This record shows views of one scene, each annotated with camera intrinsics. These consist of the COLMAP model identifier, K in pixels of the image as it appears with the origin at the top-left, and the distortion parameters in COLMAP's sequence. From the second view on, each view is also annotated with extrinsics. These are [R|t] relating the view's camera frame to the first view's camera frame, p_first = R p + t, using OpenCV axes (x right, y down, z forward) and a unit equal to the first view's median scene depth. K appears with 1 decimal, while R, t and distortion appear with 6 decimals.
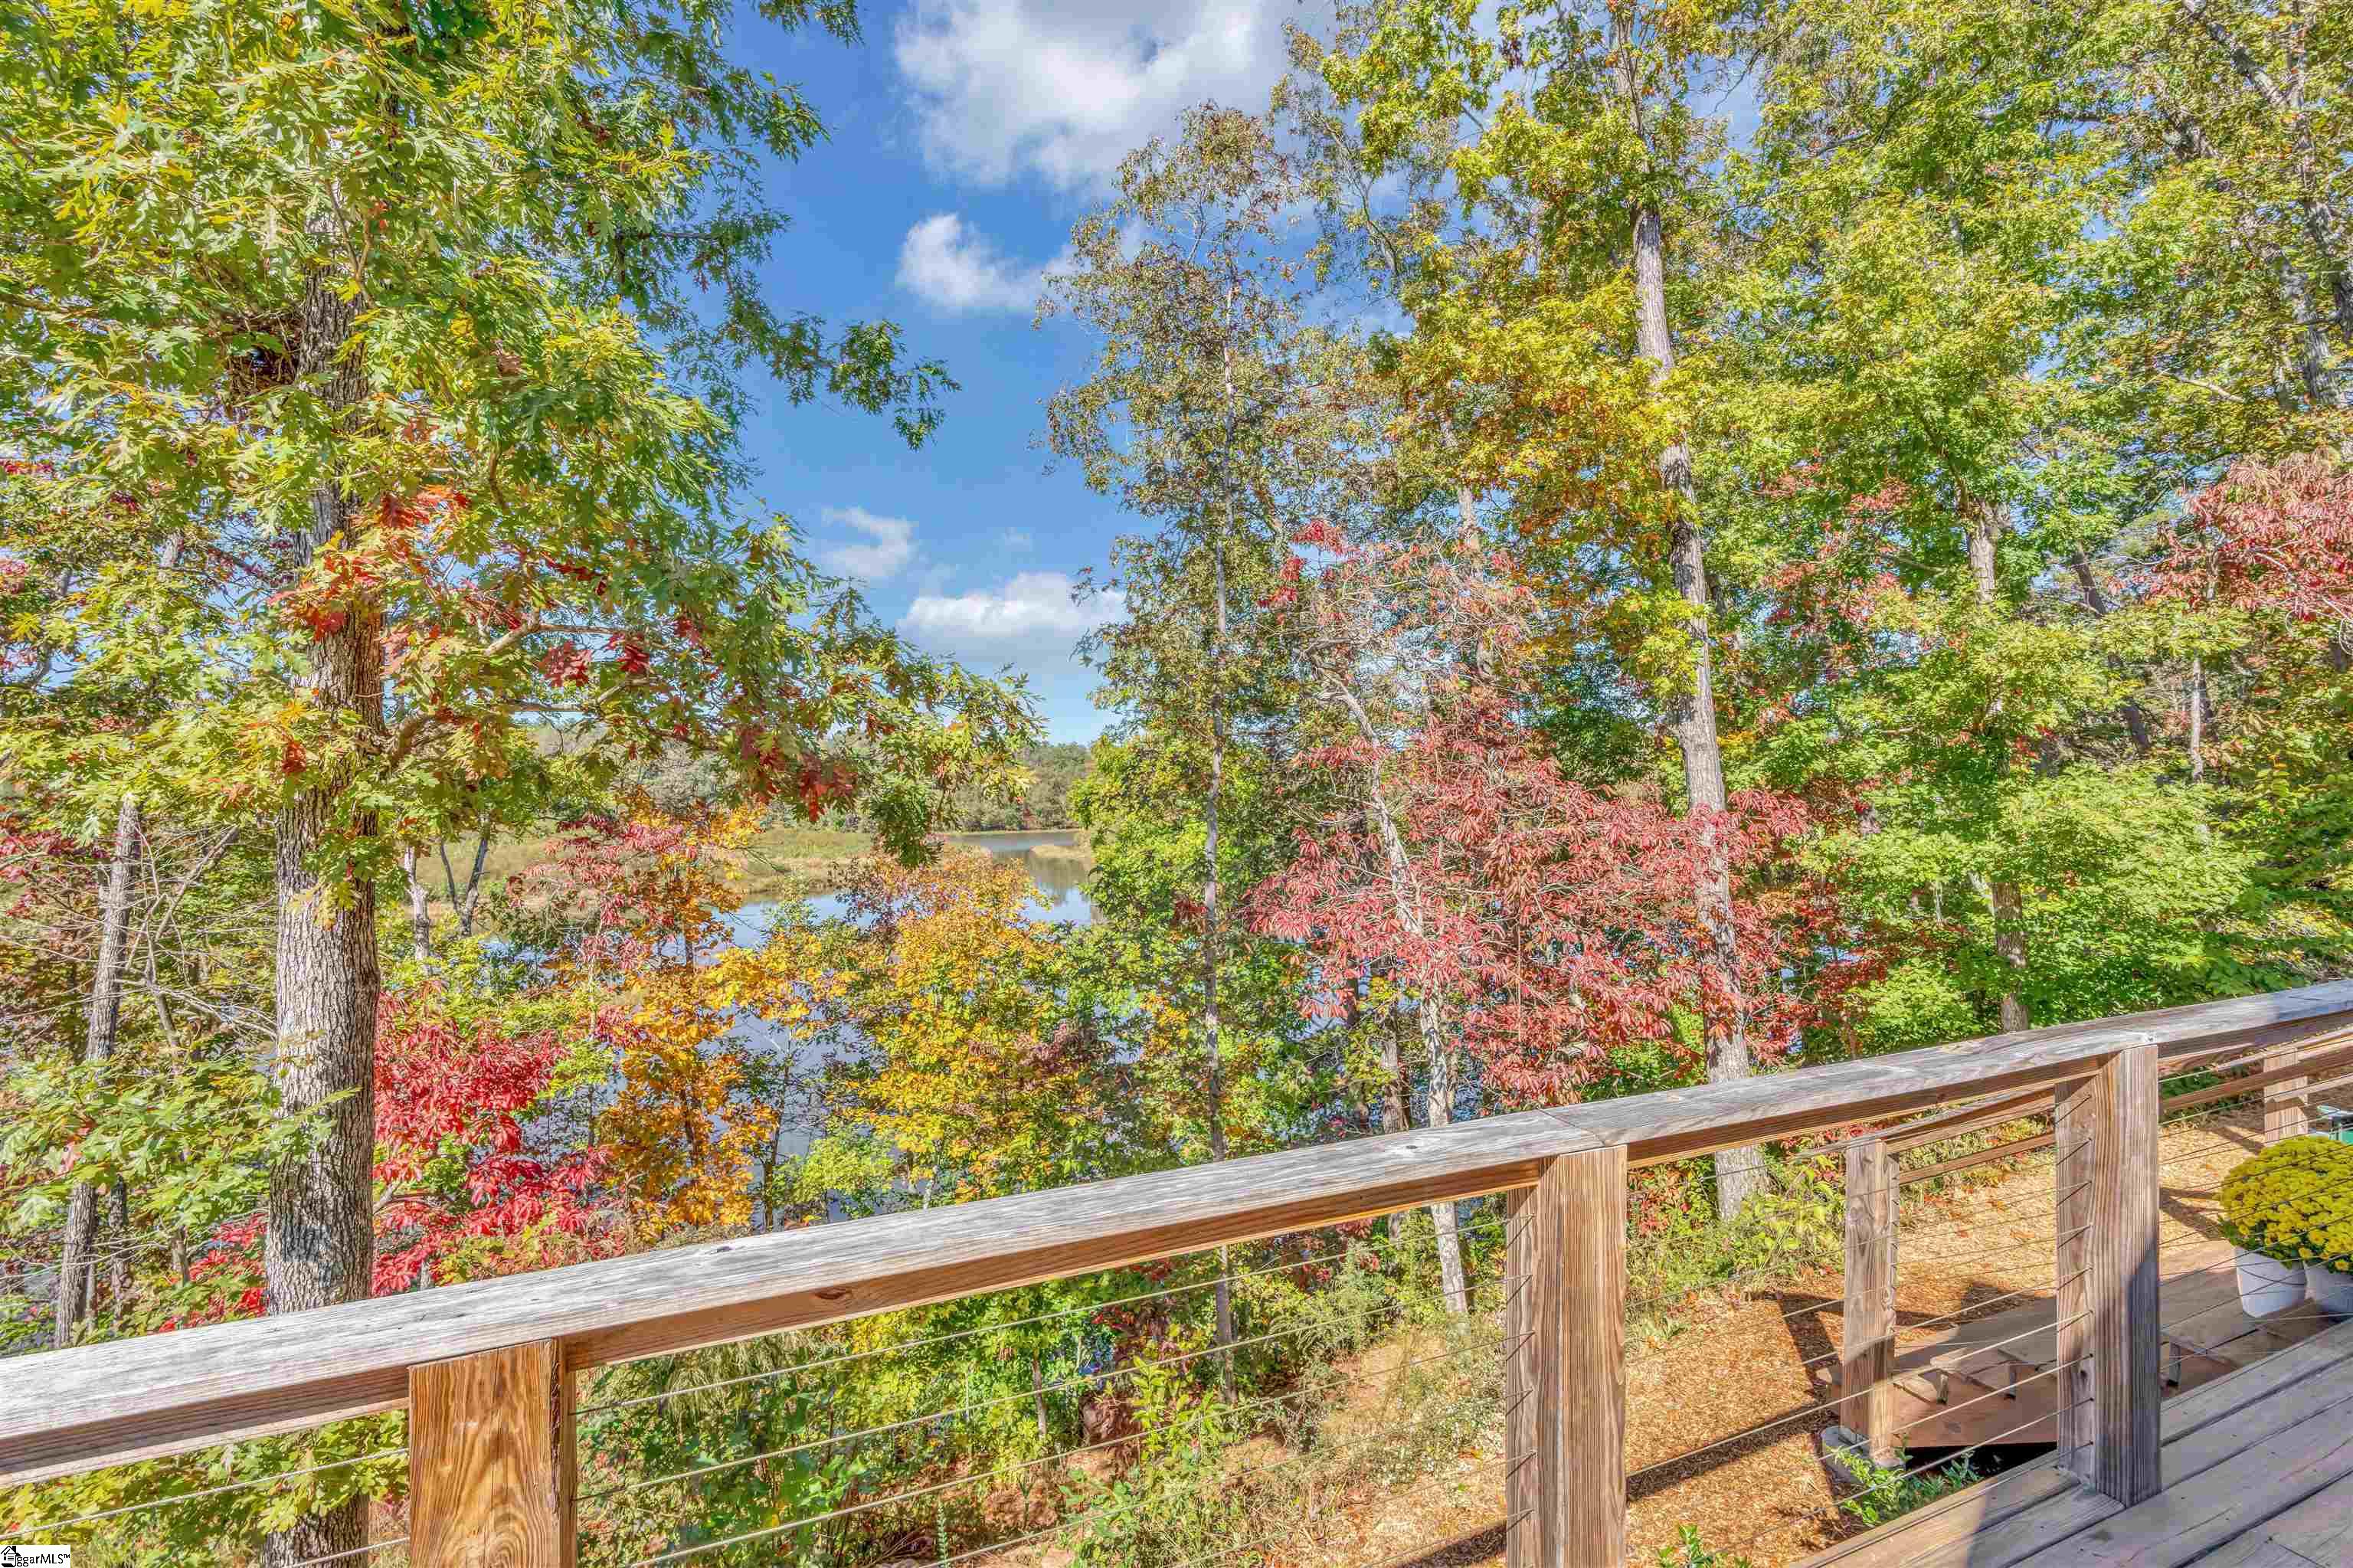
lens RADIAL K [[1012.7, 0, 1176.5], [0, 1012.7, 784.0], [0, 0, 1]] dist [-0.007720, 0.000134]
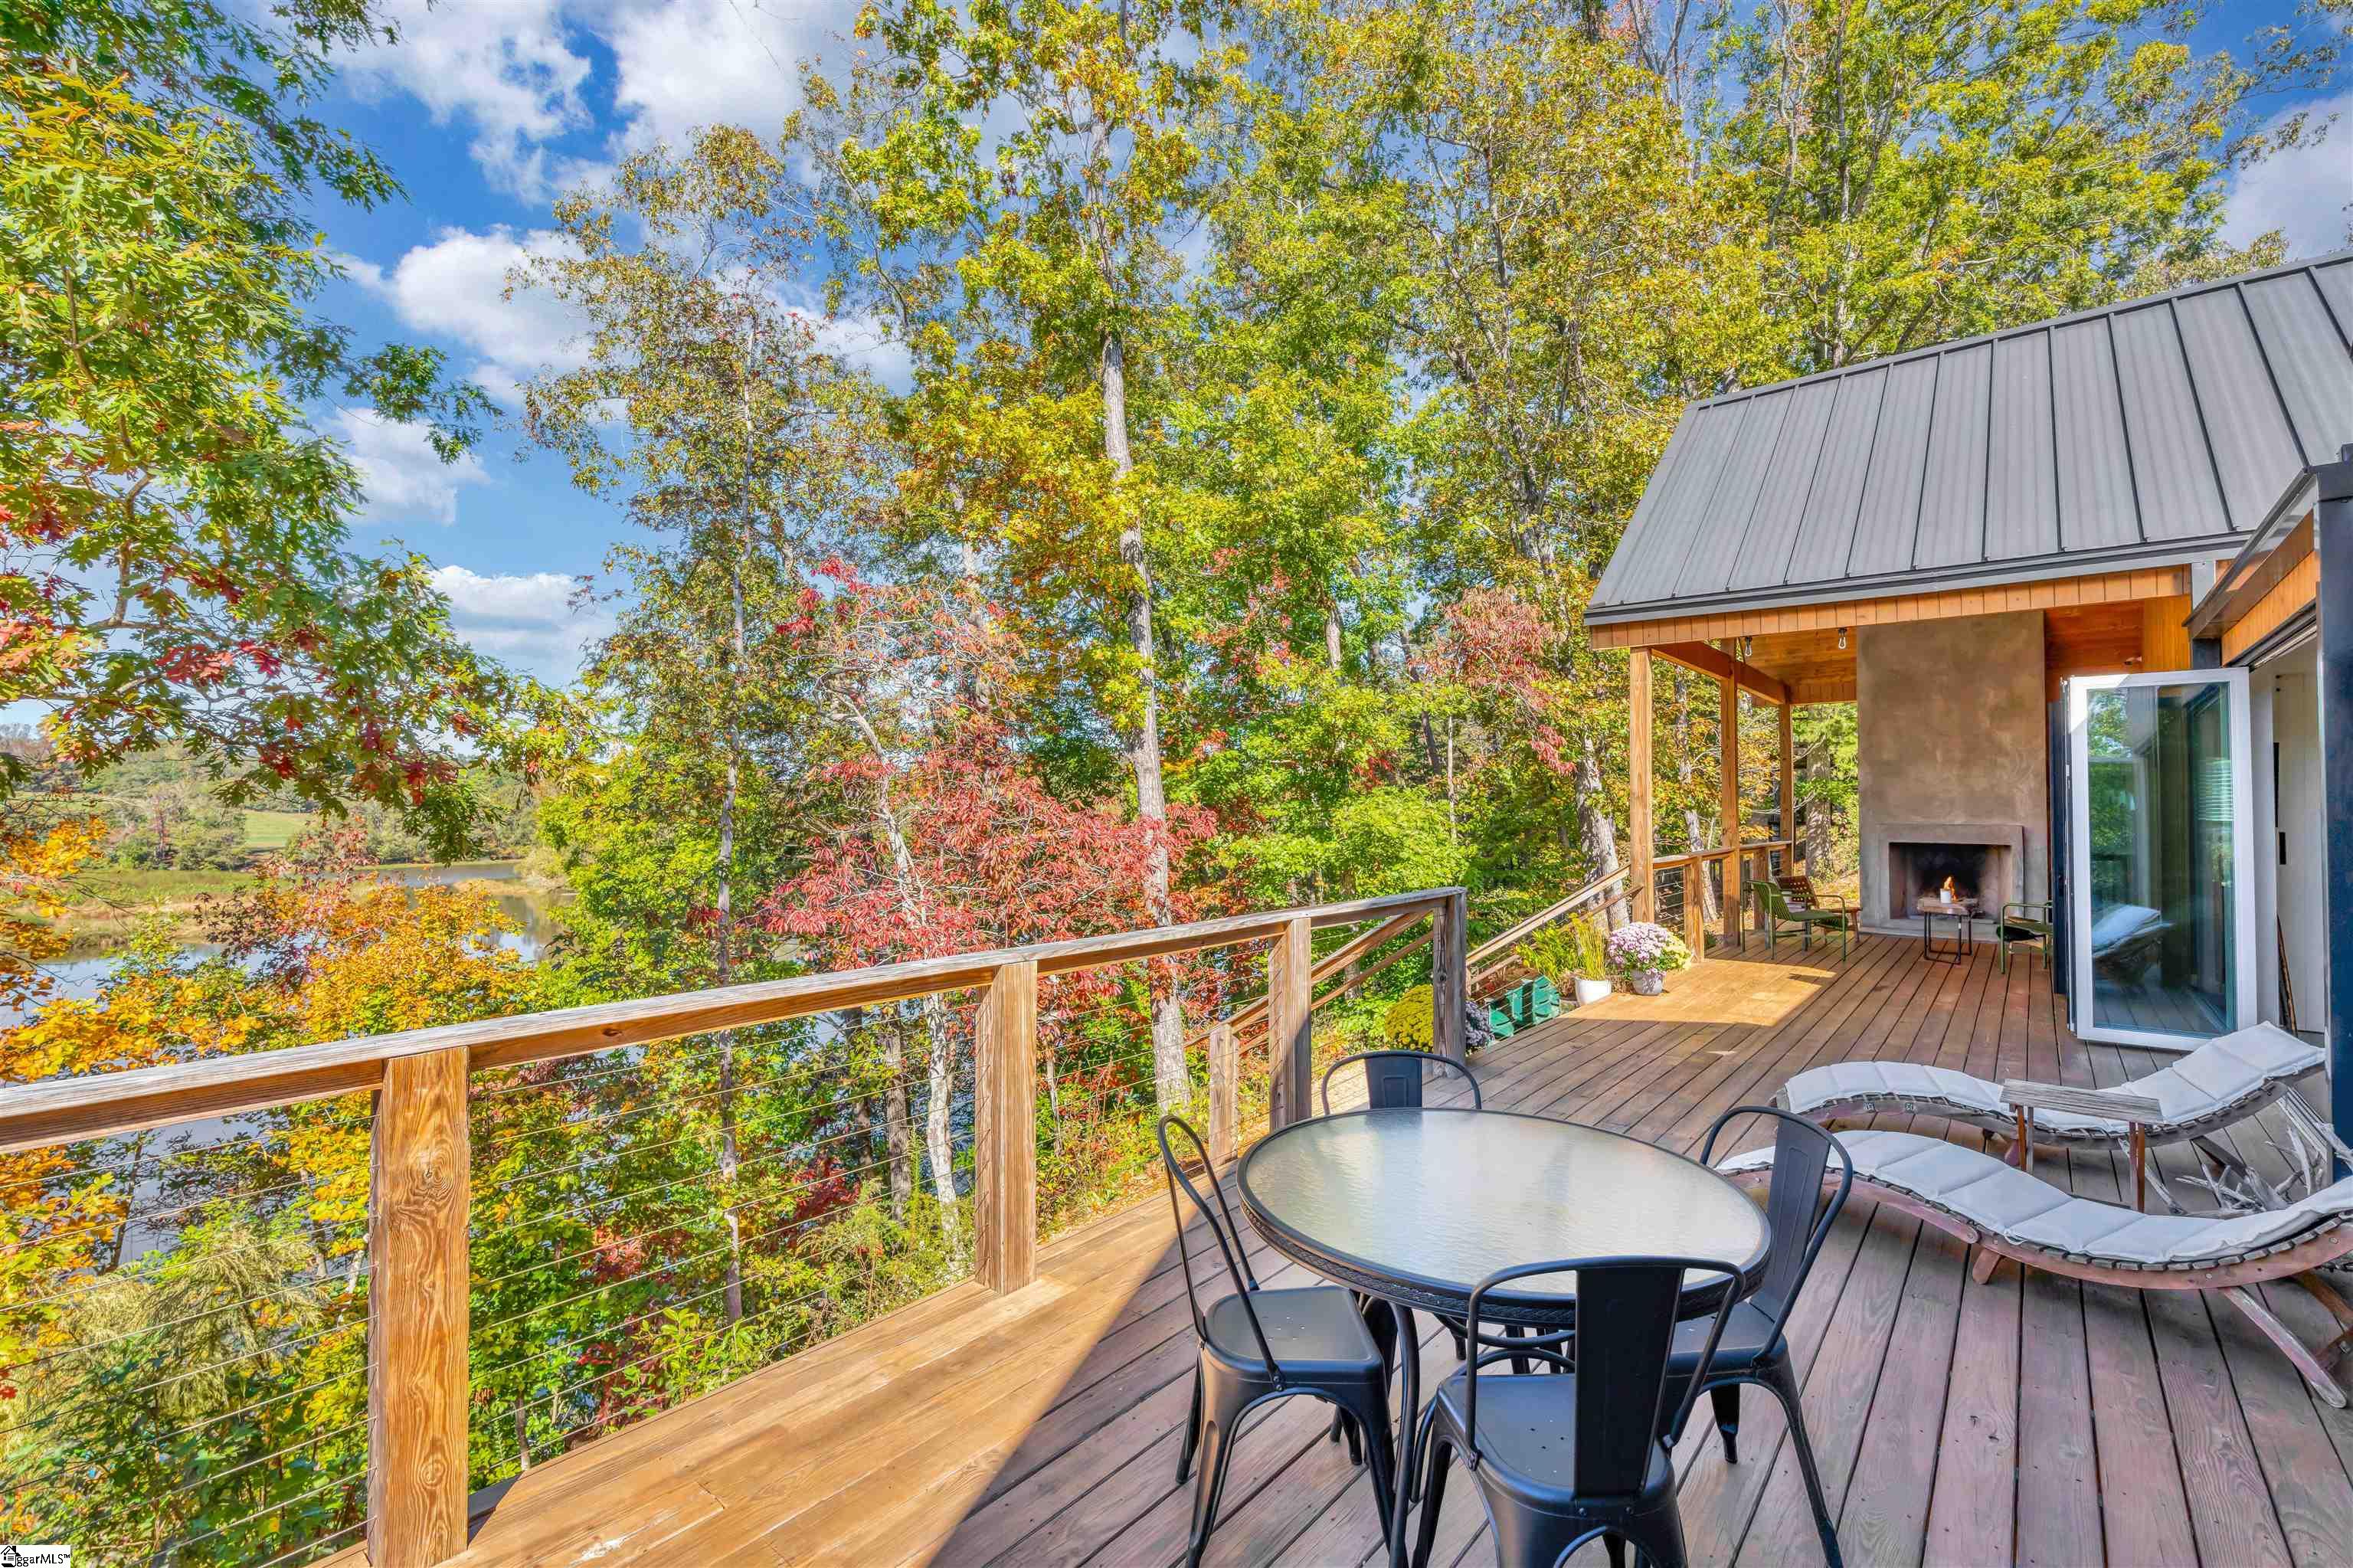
lens RADIAL K [[1012.7, 0, 1176.5], [0, 1012.7, 784.0], [0, 0, 1]] dist [-0.007720, 0.000134]
pose [[0.885975, 0.013388, 0.463540, -0.034047], [-0.002284, 0.999697, -0.024508, 0.011151], [-0.463728, 0.020654, 0.885737, -0.132316]]
